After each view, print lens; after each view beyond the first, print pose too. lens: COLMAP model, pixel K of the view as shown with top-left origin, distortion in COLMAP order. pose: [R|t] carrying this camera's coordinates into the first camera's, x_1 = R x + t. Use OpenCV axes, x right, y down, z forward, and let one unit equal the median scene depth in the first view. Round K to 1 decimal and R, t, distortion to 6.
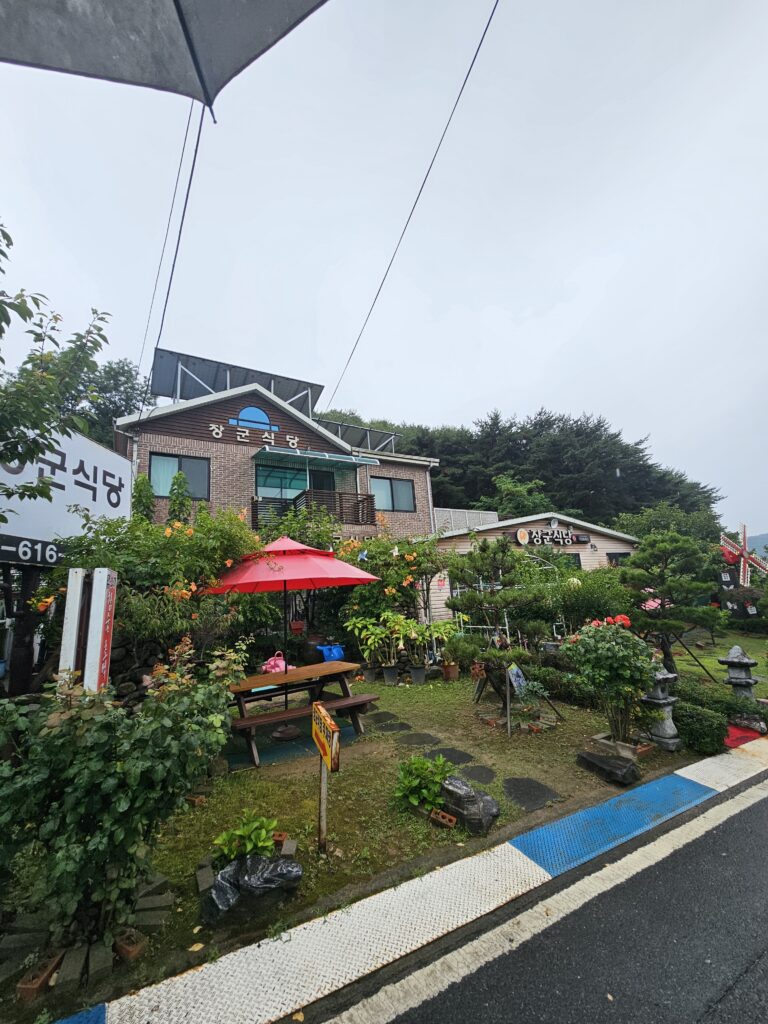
lens RADIAL K [[416.3, 0, 380.9], [0, 416.3, 525.1], [0, 0, 1]] dist [0.001759, 0.000107]
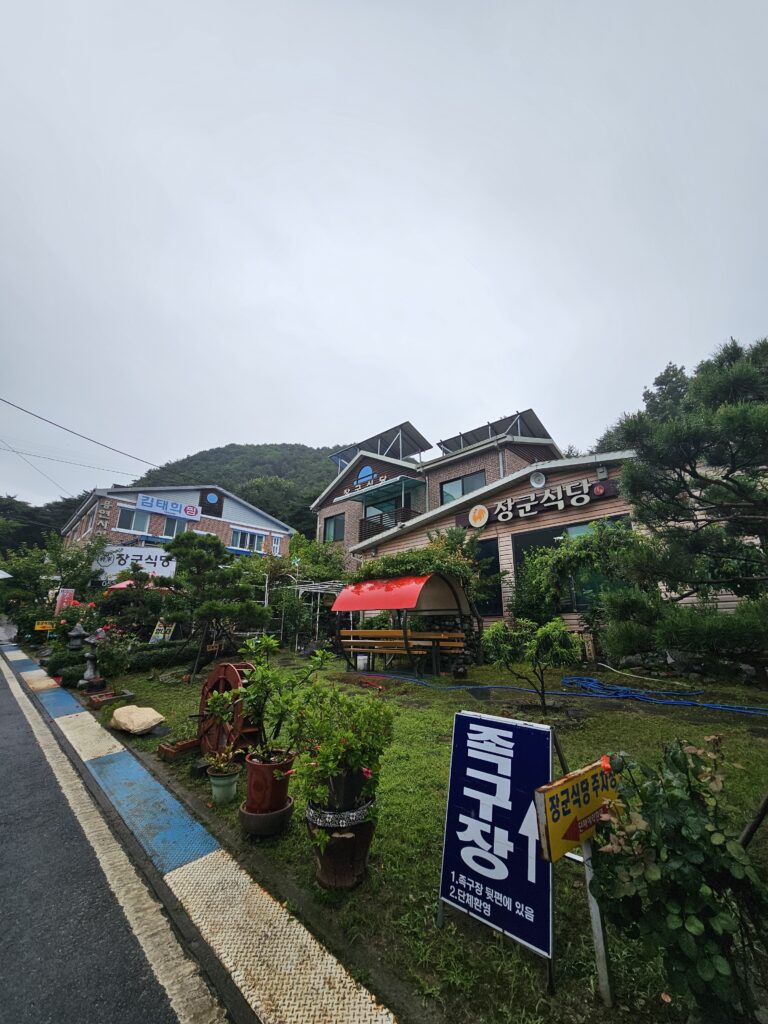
lens RADIAL K [[416.3, 0, 384.6], [0, 416.3, 511.9], [0, 0, 1]] dist [0.001759, 0.000107]
pose [[0.241790, -0.210457, -0.947230, 0.938663], [0.147017, 0.972871, -0.178627, 0.119276], [0.959126, -0.096069, 0.266172, 0.614775]]
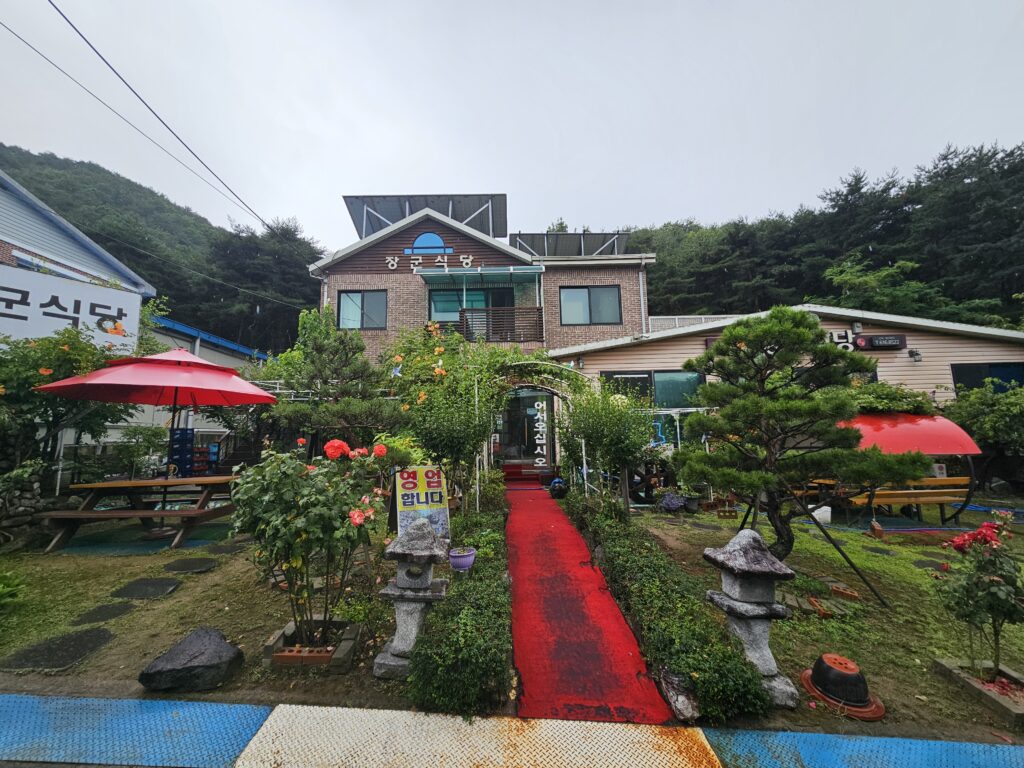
lens RADIAL K [[416.3, 0, 509.8], [0, 416.3, 387.9], [0, 0, 1]] dist [0.001759, 0.000107]
pose [[0.855301, -0.012192, -0.517988, 0.350342], [0.051221, 0.996816, 0.061114, 0.036427], [0.515593, -0.078803, 0.853202, 0.192422]]
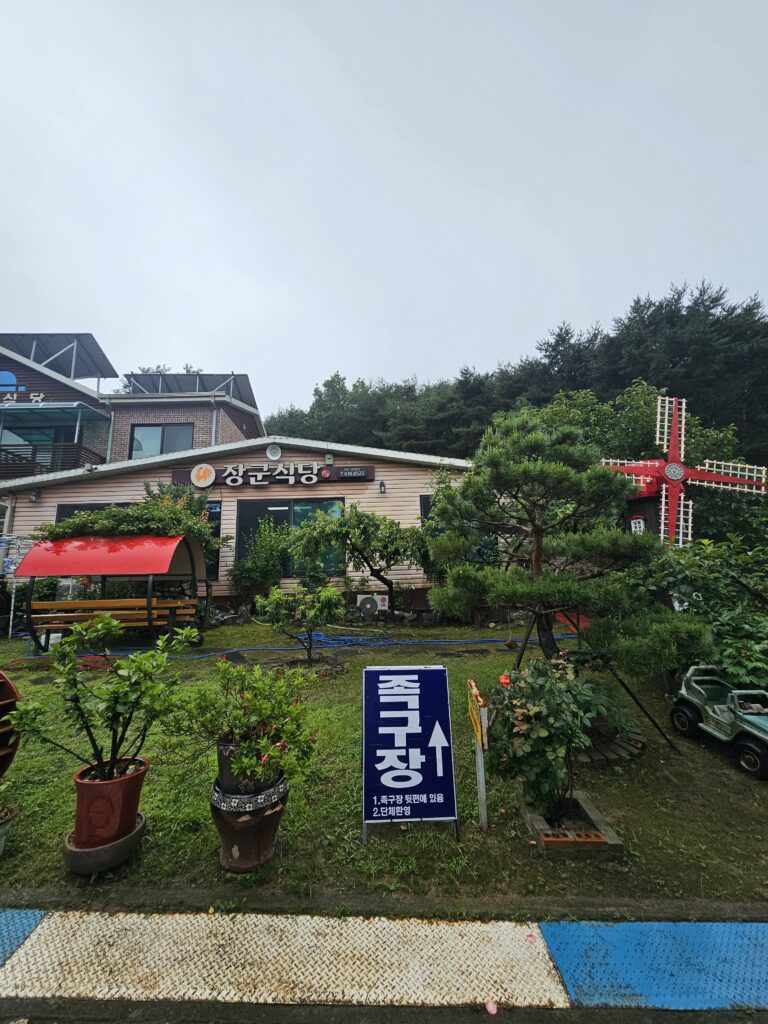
lens RADIAL K [[416.3, 0, 383.1], [0, 416.3, 513.1], [0, 0, 1]] dist [0.001759, 0.000107]
pose [[0.870253, -0.051723, -0.489882, 0.876492], [0.057641, 0.998333, -0.003009, 0.101828], [0.489221, -0.025618, 0.871784, 0.520036]]
